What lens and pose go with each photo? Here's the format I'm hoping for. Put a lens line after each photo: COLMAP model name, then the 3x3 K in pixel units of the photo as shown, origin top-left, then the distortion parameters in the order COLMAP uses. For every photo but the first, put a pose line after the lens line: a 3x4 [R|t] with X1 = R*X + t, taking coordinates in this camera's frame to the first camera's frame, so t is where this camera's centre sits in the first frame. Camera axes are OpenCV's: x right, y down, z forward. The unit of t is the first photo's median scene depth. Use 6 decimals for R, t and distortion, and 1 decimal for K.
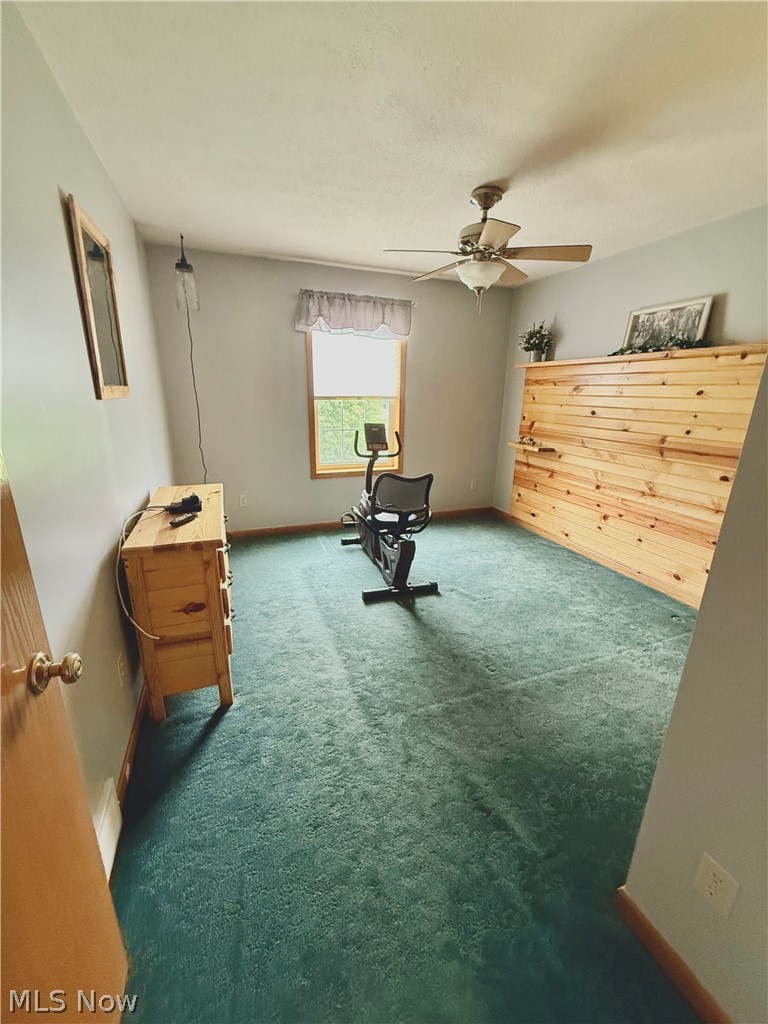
lens RADIAL K [[411.1, 0, 382.6], [0, 411.1, 514.6], [0, 0, 1]] dist [0.001804, 0.000323]
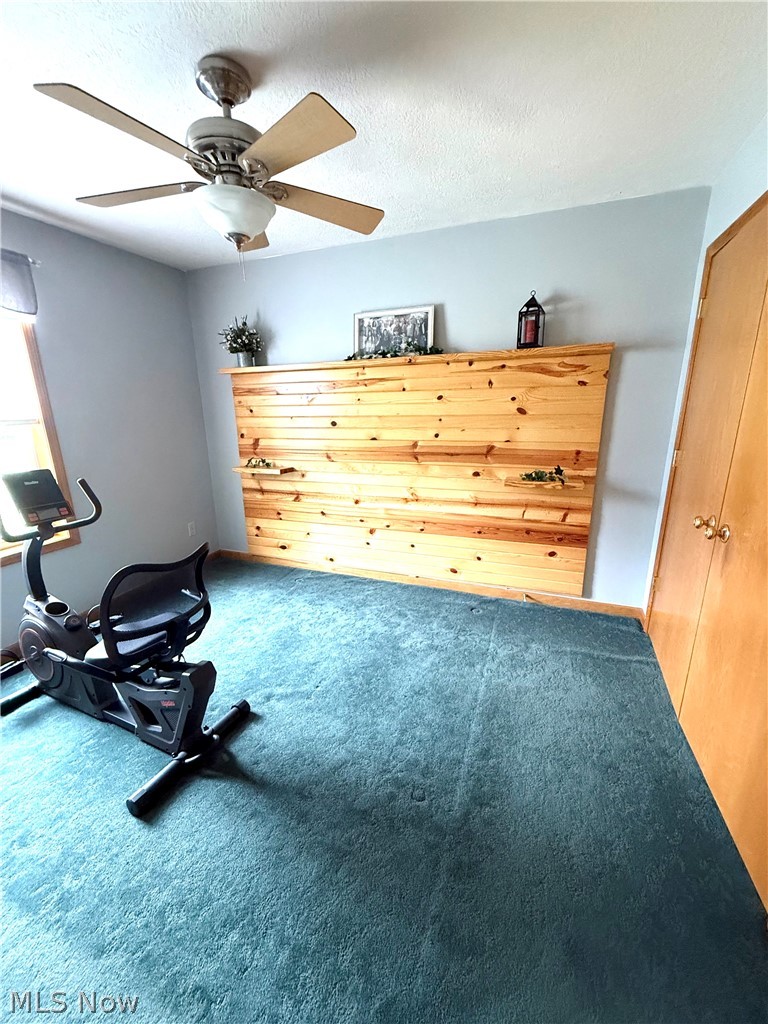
lens RADIAL K [[411.1, 0, 383.8], [0, 411.1, 512.1], [0, 0, 1]] dist [0.001804, 0.000323]
pose [[0.660481, -0.223808, 0.716711, -0.120147], [0.248151, 0.965970, 0.072962, -0.111484], [-0.708651, 0.129662, 0.693543, 0.365882]]
